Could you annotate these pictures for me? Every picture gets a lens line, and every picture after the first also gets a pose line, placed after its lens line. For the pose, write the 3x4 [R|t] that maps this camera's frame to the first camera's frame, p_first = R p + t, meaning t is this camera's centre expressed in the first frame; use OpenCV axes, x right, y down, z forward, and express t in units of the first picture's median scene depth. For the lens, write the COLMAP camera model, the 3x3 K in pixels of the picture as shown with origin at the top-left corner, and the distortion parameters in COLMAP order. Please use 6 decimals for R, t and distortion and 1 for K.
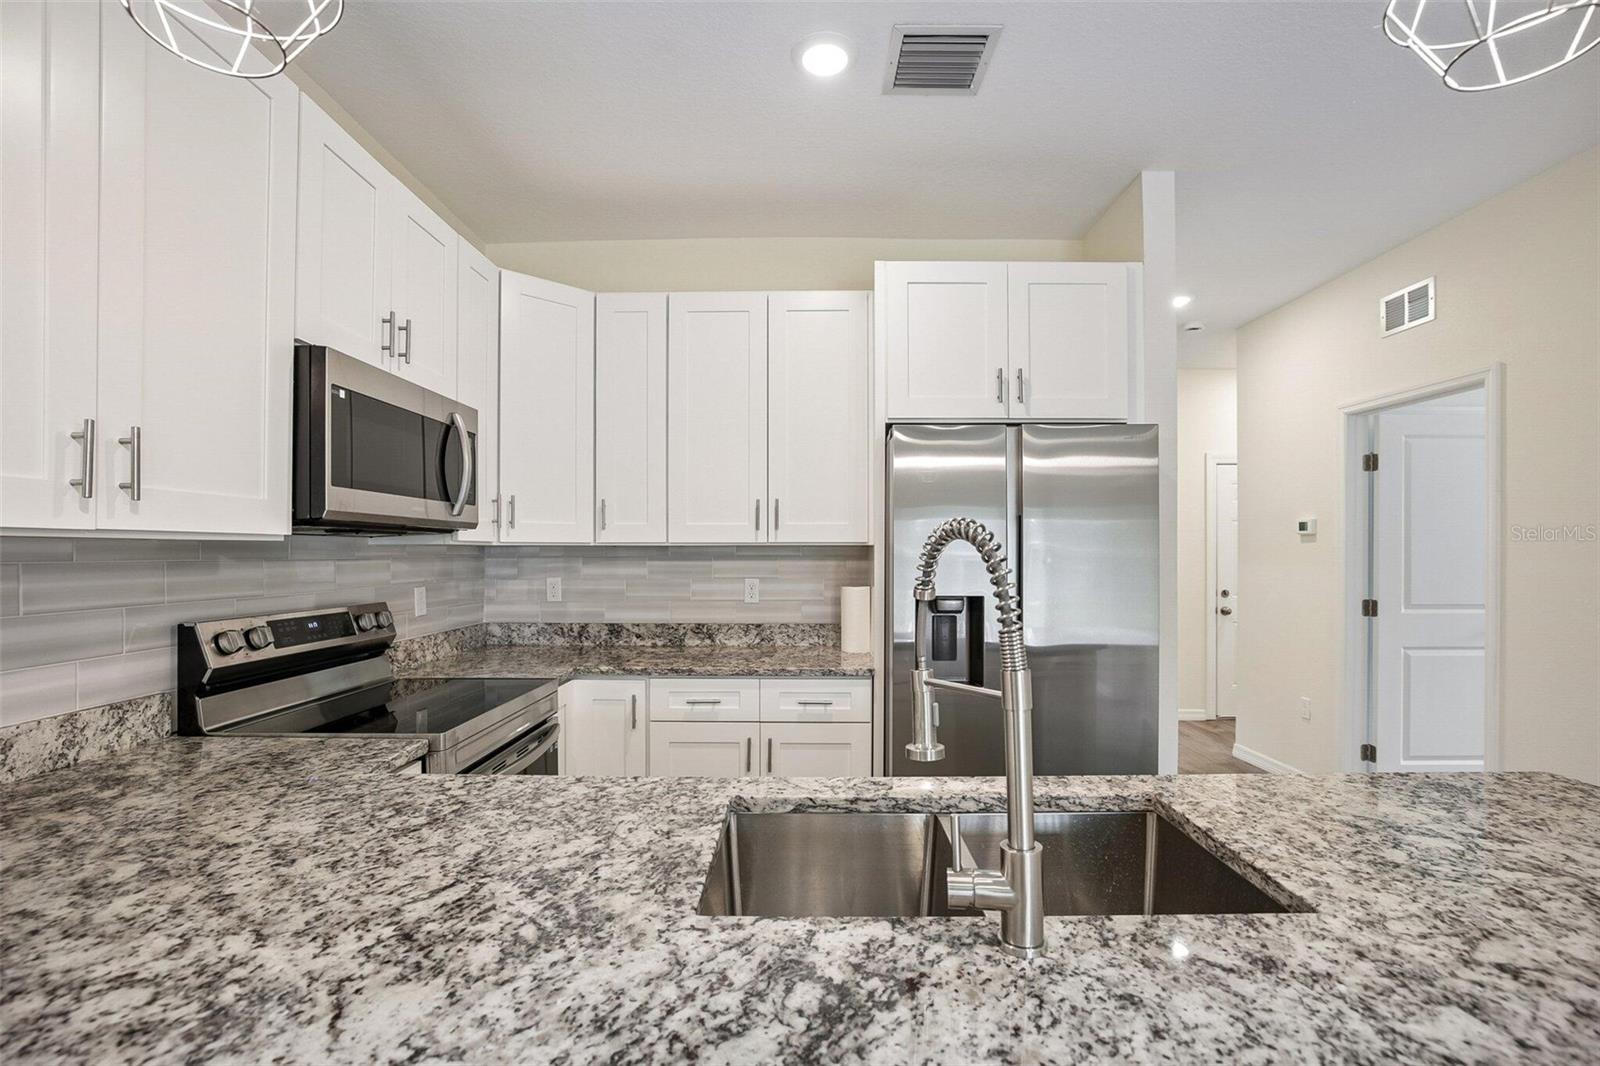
lens RADIAL K [[712.8, 0, 798.0], [0, 712.8, 547.3], [0, 0, 1]] dist [-0.041736, 0.014665]
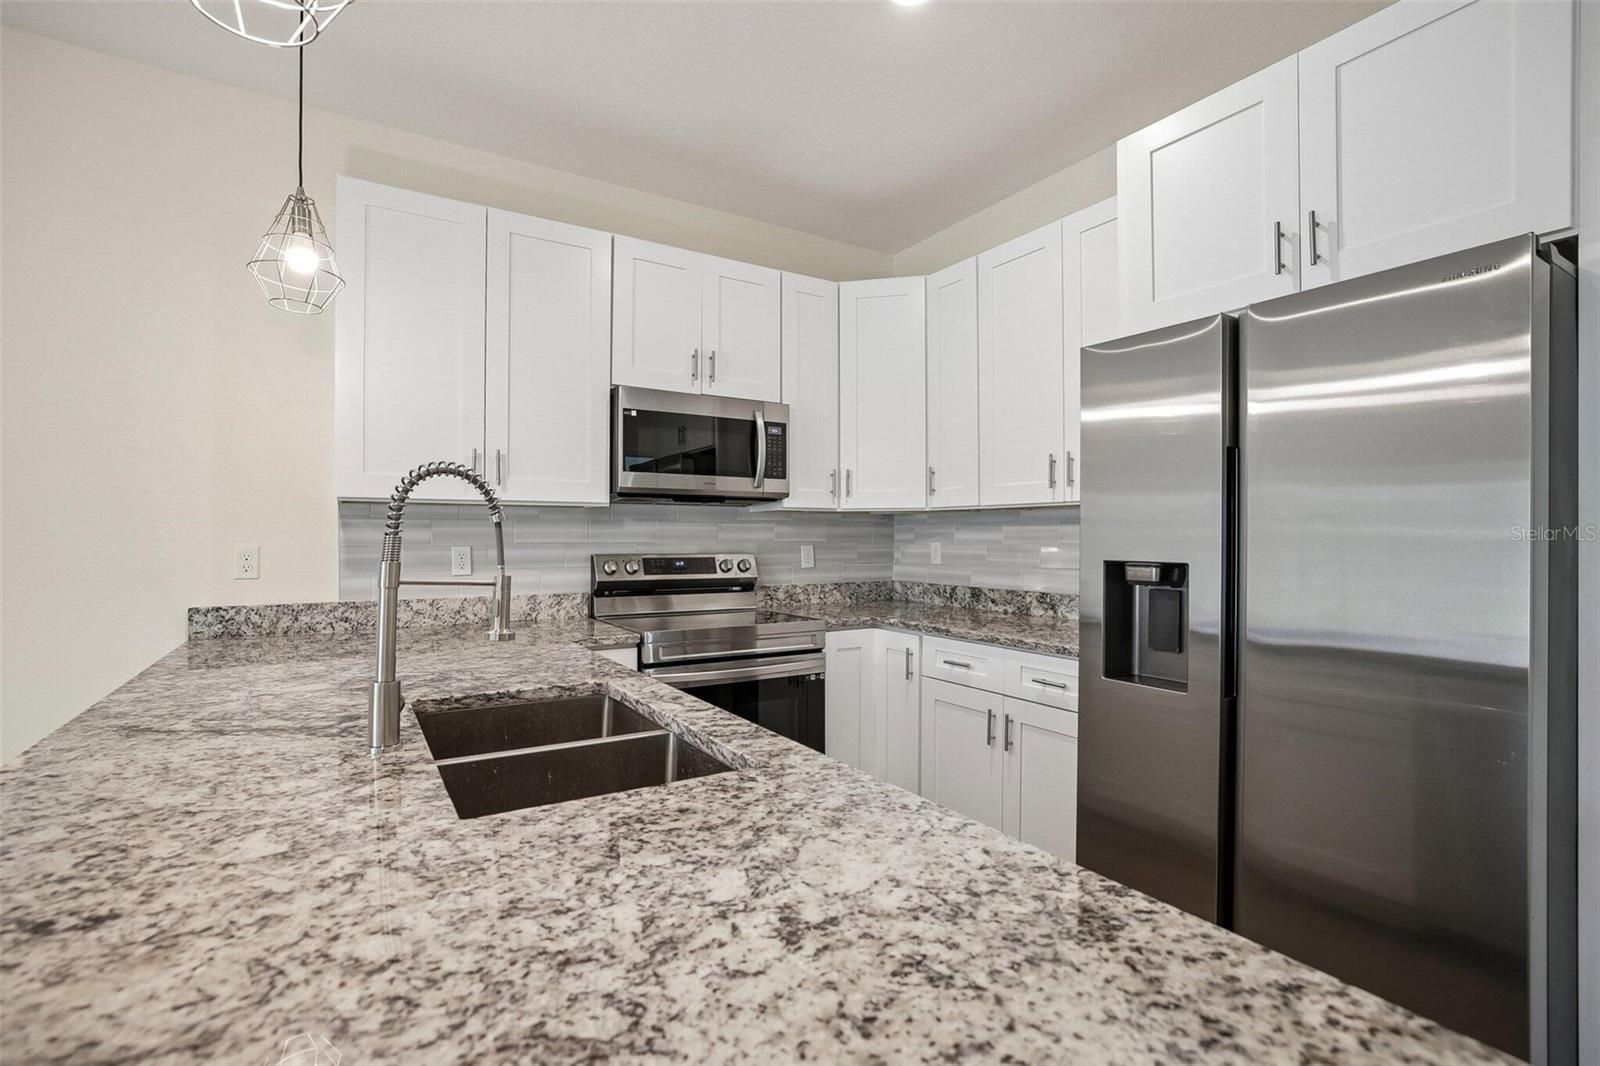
lens RADIAL K [[730.8, 0, 795.4], [0, 730.8, 532.8], [0, 0, 1]] dist [-0.034843, 0.004117]
pose [[0.542686, -0.001840, -0.839934, 0.672252], [0.003506, 0.999994, 0.000074, 0.038563], [0.839929, -0.002985, 0.542689, 0.297210]]
